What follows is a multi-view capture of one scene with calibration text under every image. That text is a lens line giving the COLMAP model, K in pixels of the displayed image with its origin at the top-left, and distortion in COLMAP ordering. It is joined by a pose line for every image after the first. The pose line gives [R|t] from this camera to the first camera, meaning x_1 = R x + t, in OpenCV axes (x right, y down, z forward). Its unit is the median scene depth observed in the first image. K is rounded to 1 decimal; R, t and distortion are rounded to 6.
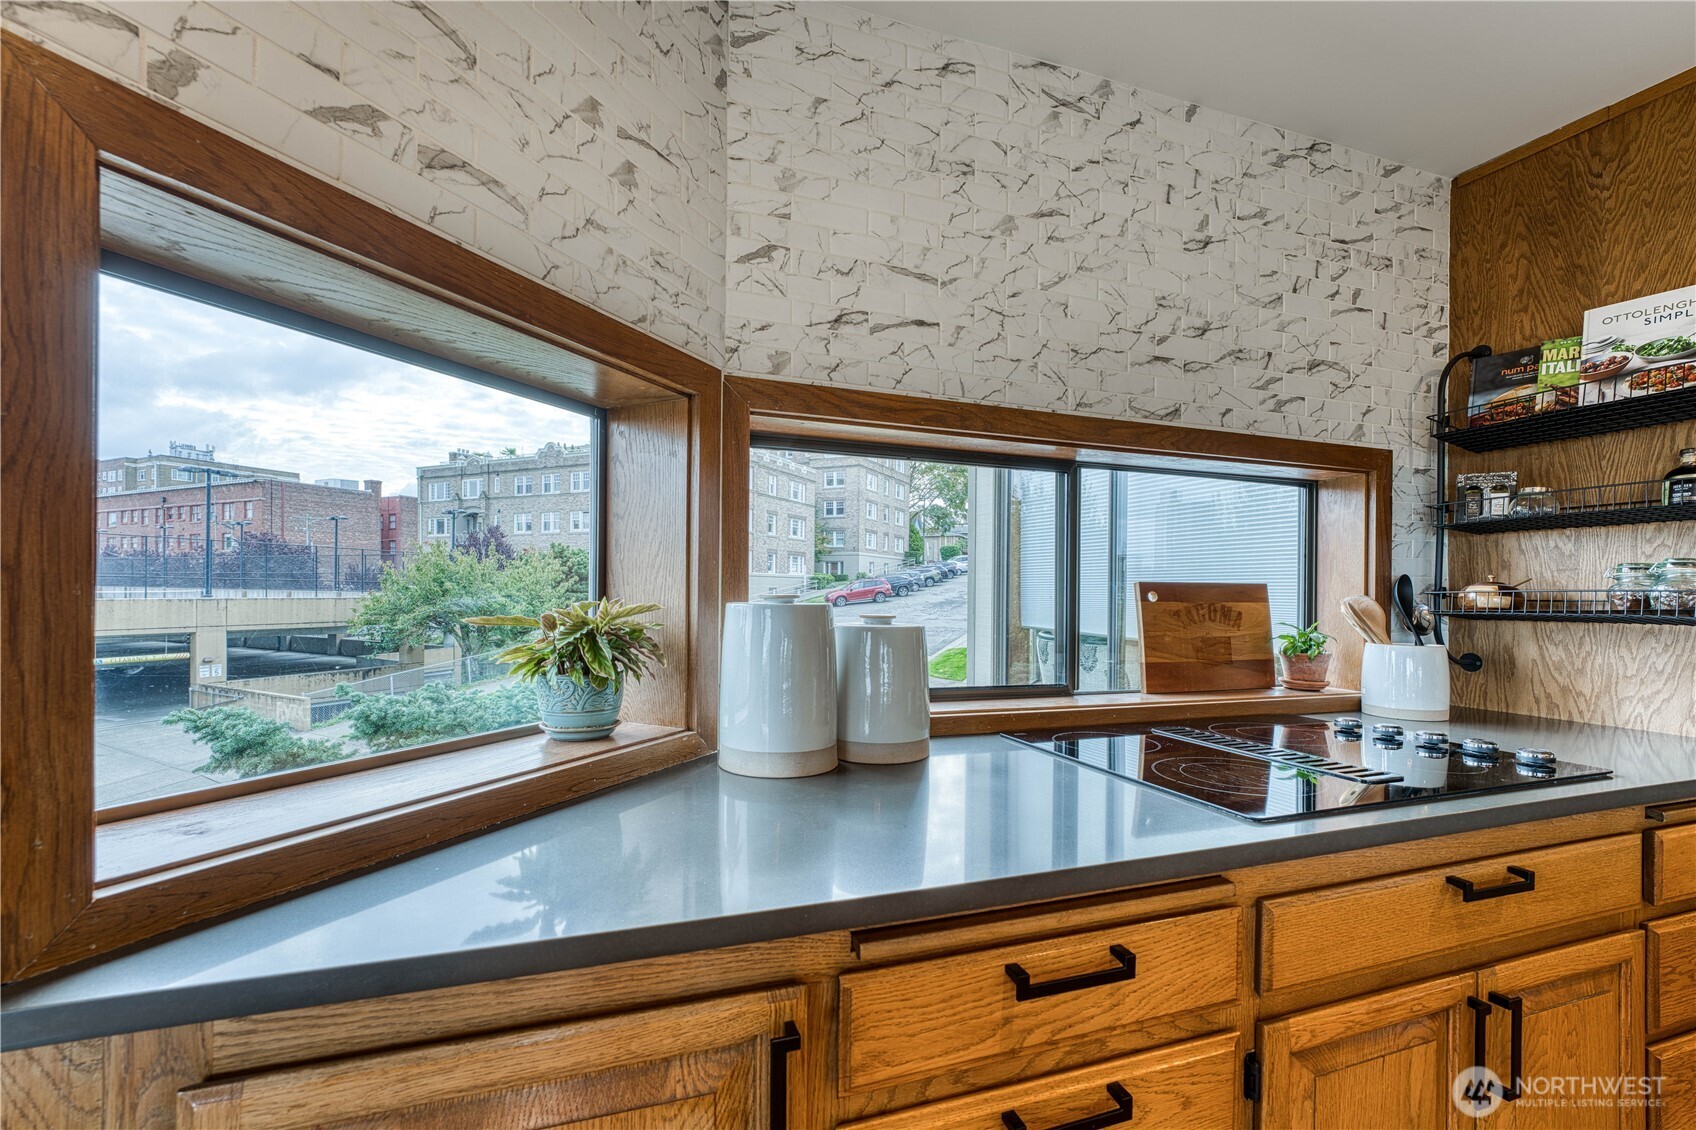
lens RADIAL K [[694.0, 0, 793.7], [0, 694.0, 588.7], [0, 0, 1]] dist [-0.011250, 0.001957]
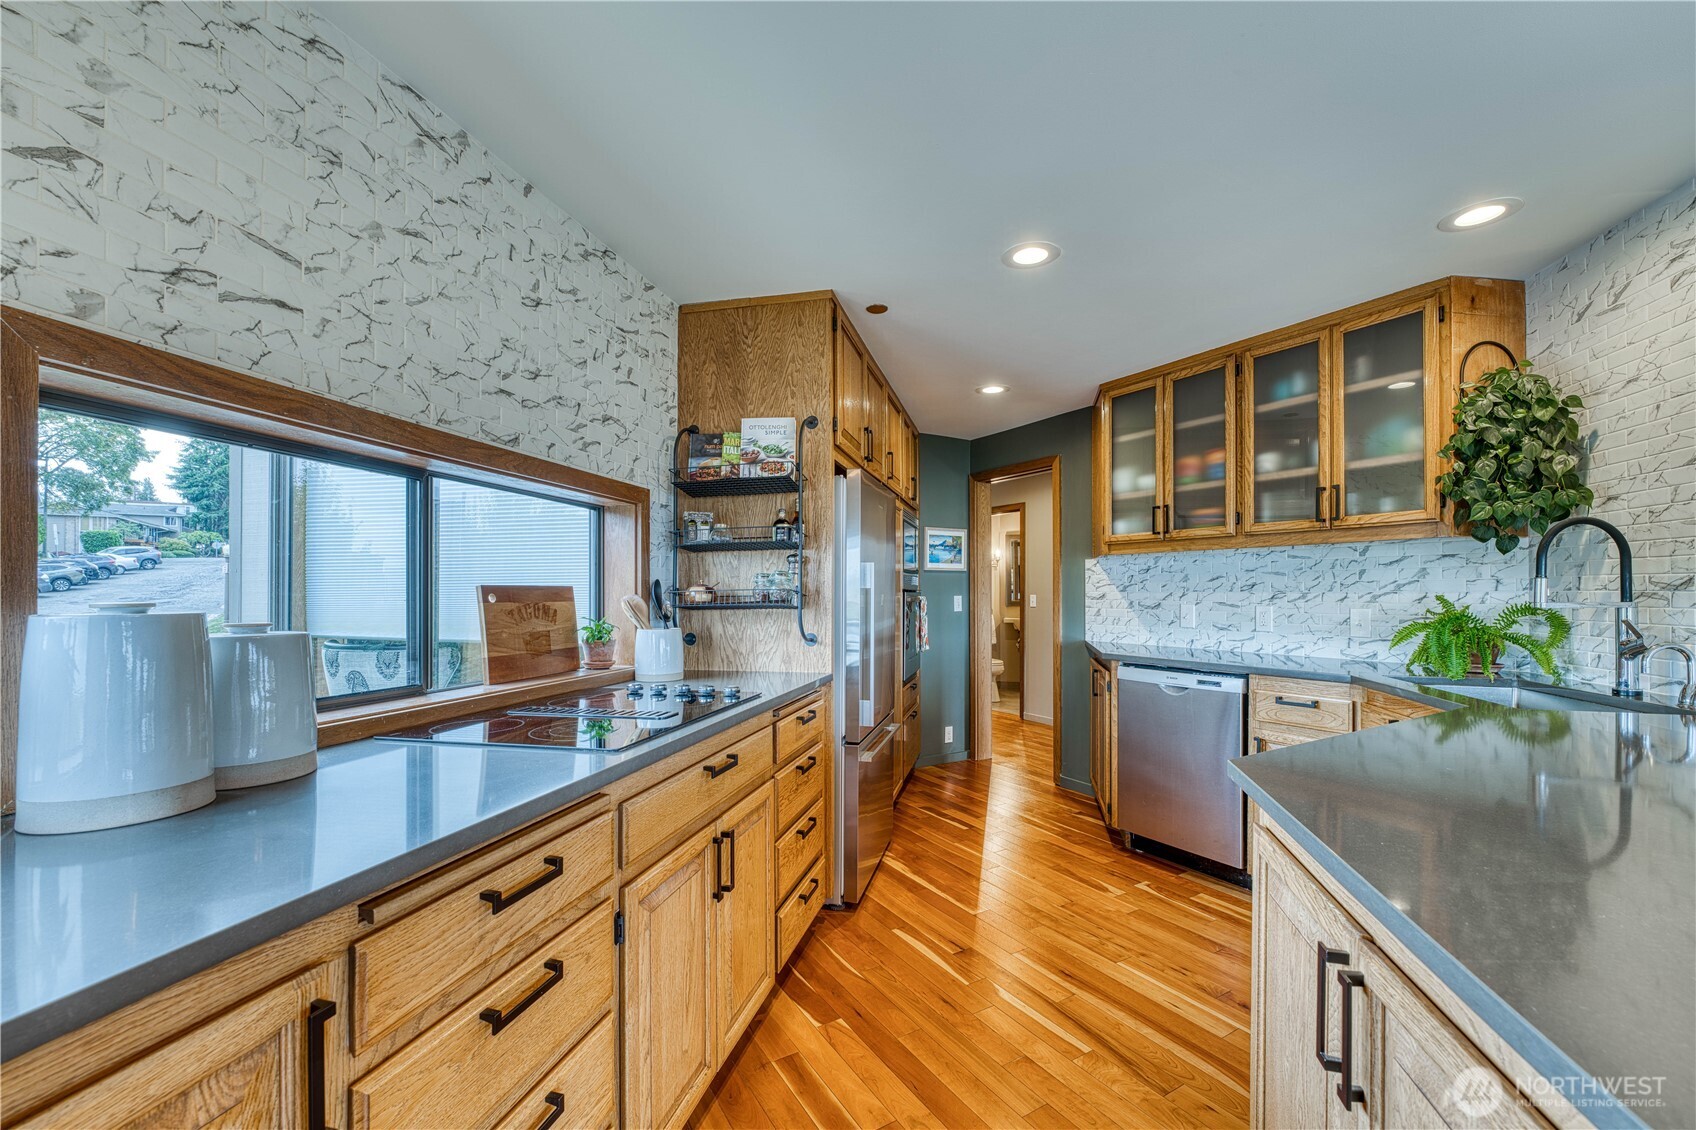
lens RADIAL K [[769.0, 0, 847.8], [0, 769.0, 579.5], [0, 0, 1]] dist [0.000532, -0.000183]
pose [[0.514100, 0.002934, 0.857725, -0.304385], [0.009578, 0.999912, -0.009161, -0.002304], [-0.857677, 0.012925, 0.514027, -0.163261]]
